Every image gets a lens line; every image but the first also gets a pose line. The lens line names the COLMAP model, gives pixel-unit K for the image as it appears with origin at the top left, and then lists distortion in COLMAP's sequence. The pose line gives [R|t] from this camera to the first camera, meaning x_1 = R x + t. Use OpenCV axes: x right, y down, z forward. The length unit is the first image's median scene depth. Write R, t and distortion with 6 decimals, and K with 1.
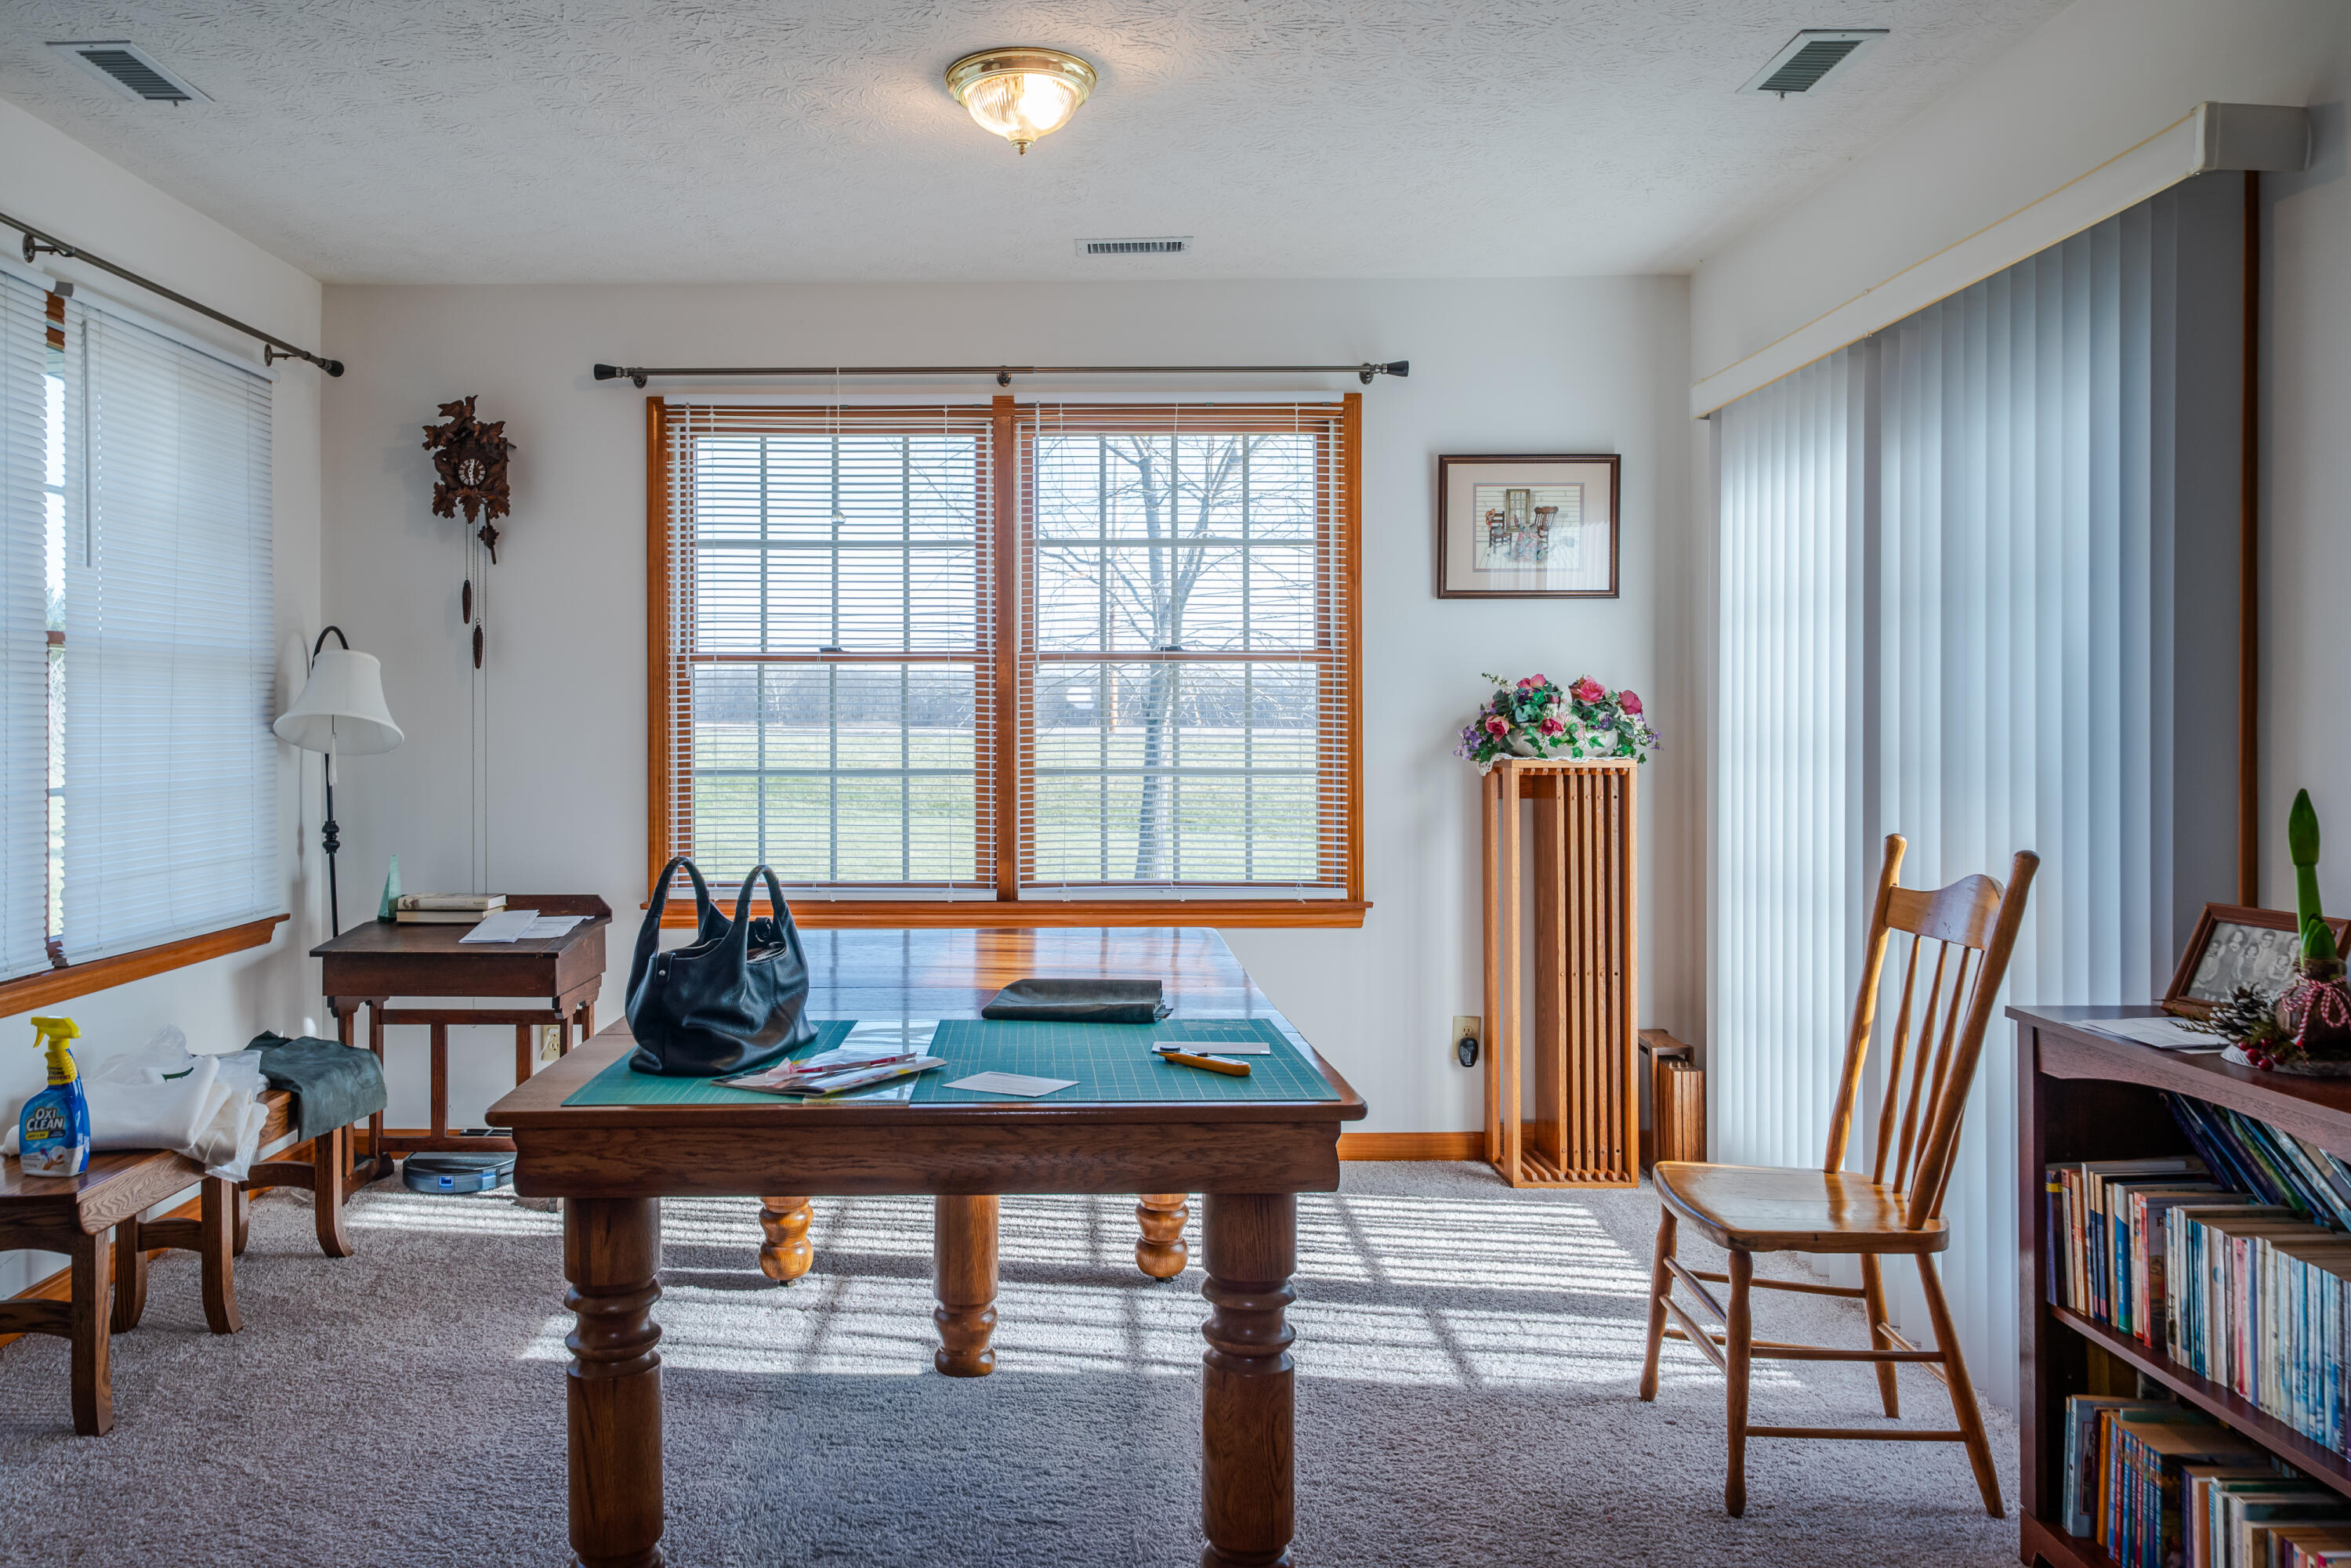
lens RADIAL K [[1631.1, 0, 1168.9], [0, 1631.1, 721.6], [0, 0, 1]] dist [0.001463, 0.001429]
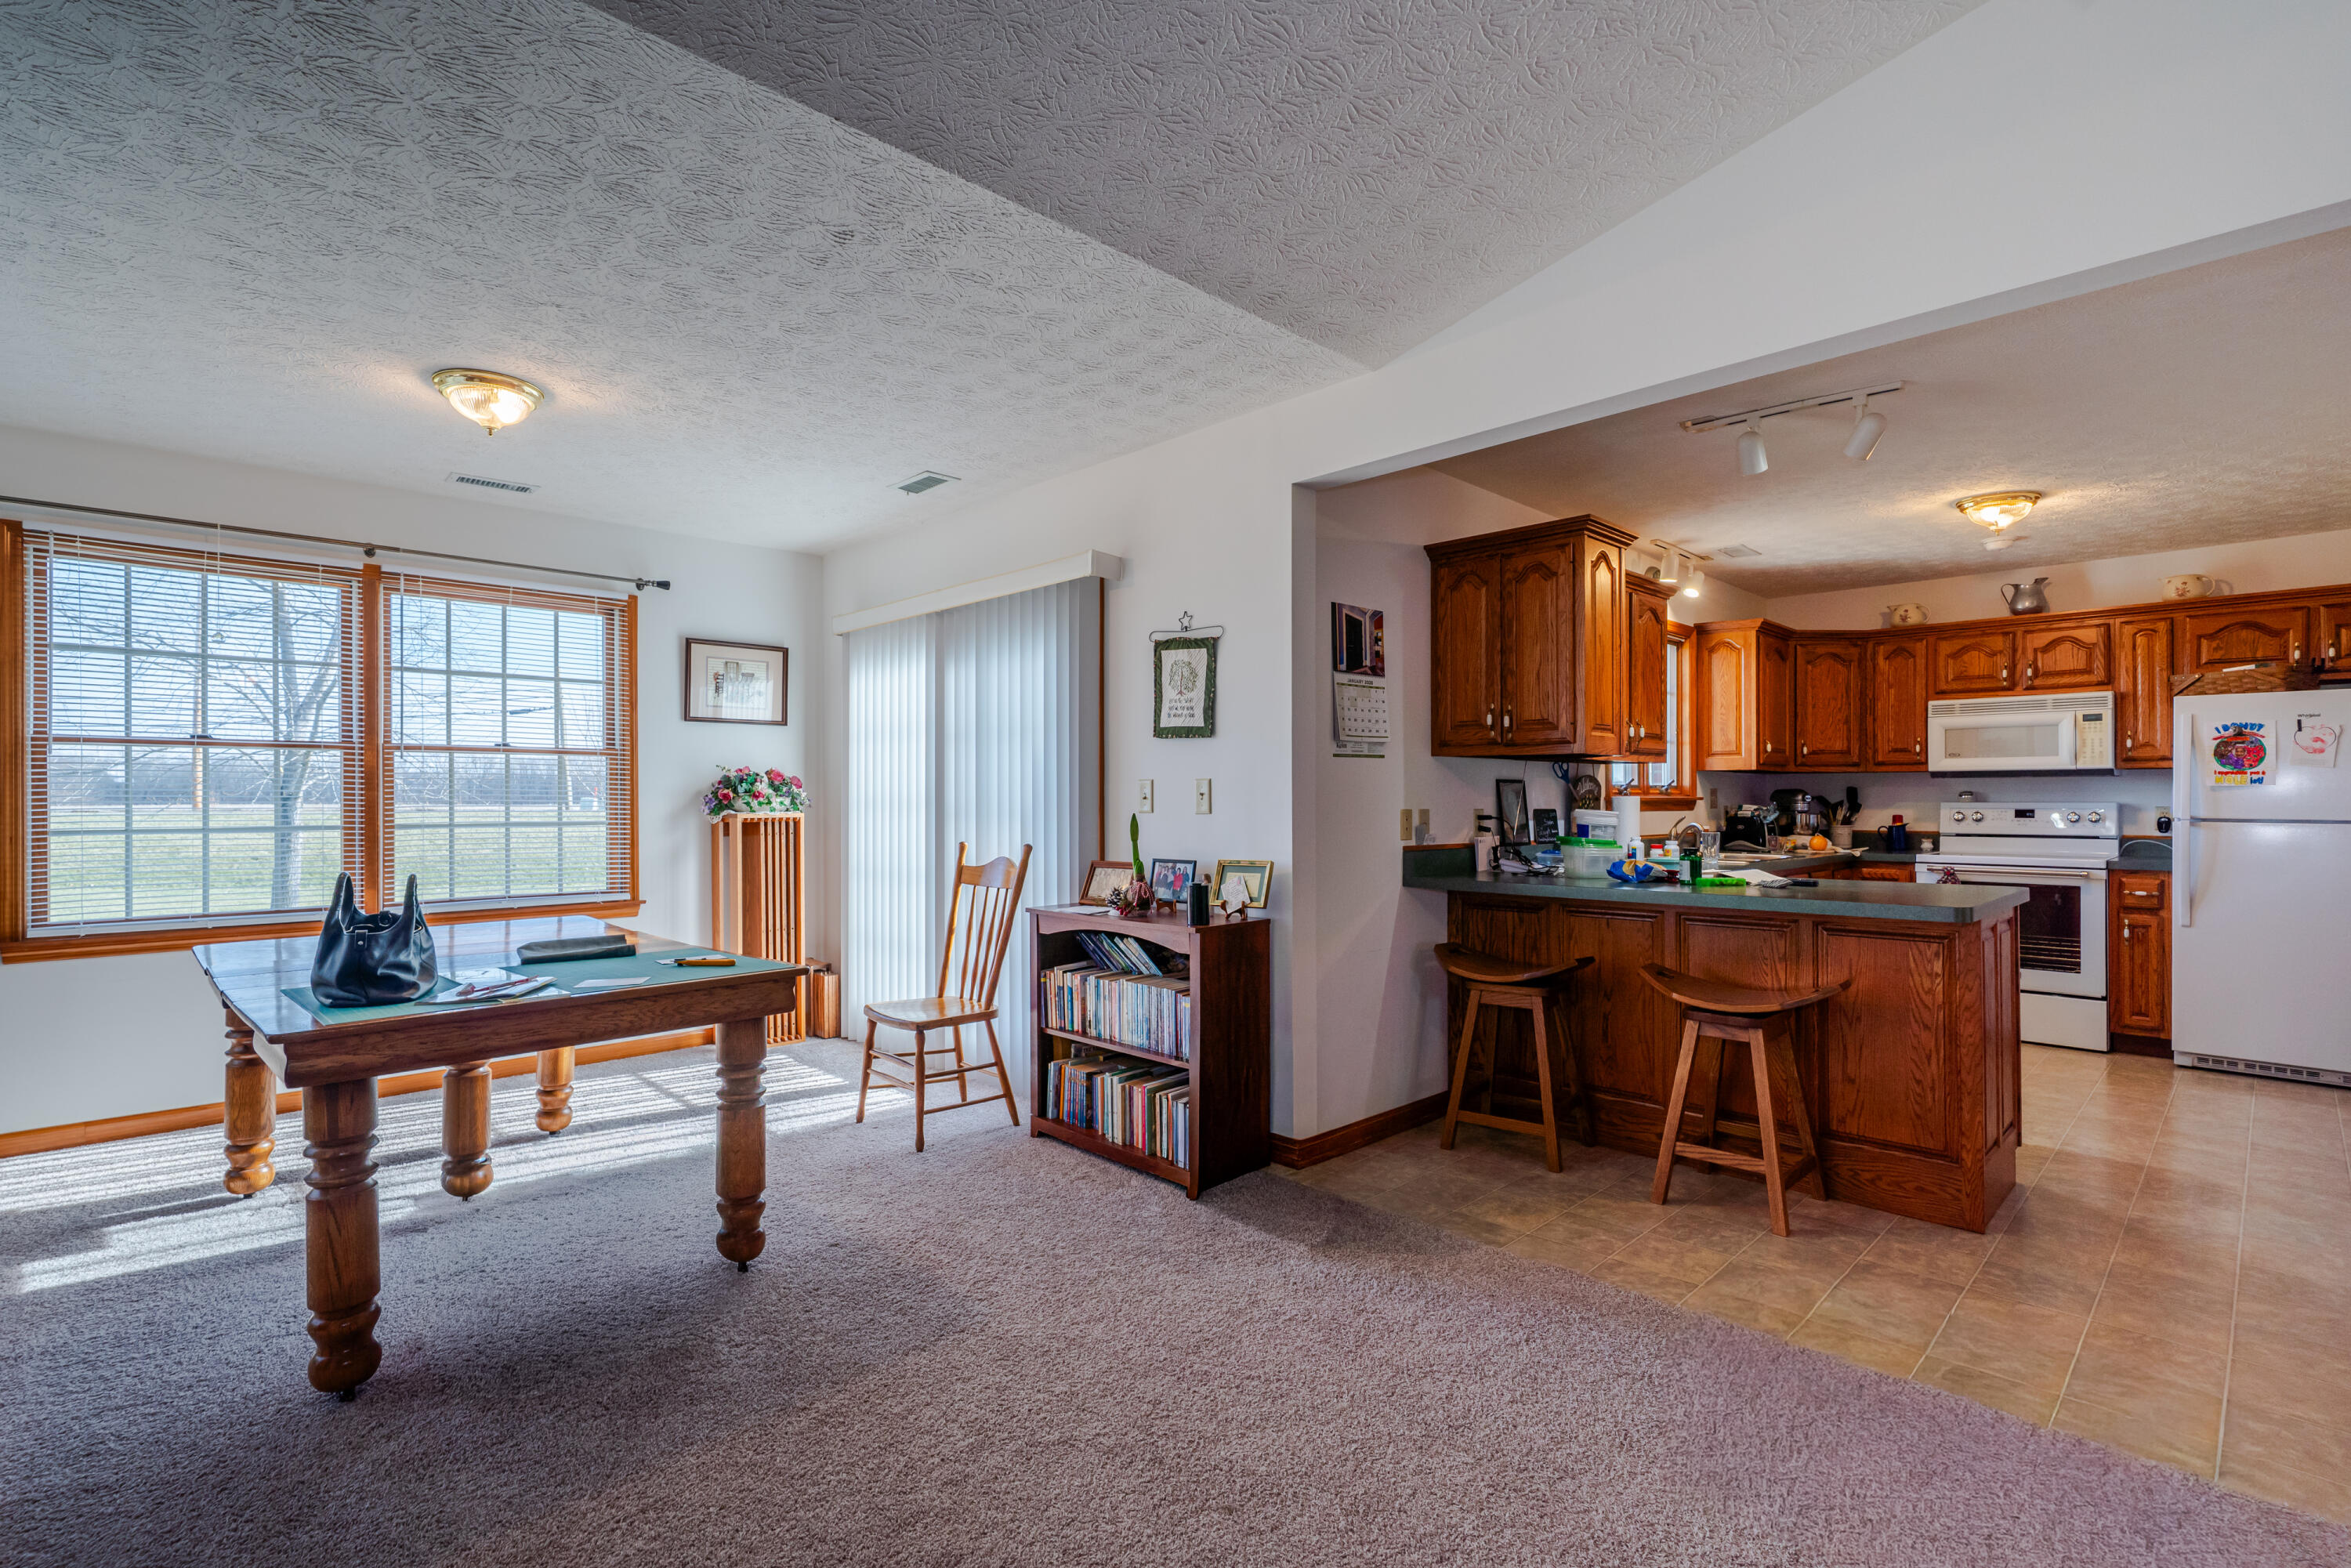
lens RADIAL K [[1073.3, 0, 1175.9], [0, 1073.3, 793.2], [0, 0, 1]] dist [0.000972, 0.000166]
pose [[0.706608, 0.002651, 0.707600, -0.291764], [0.002935, 0.999973, -0.006677, 0.010503], [-0.707599, 0.006795, 0.706582, -0.179279]]
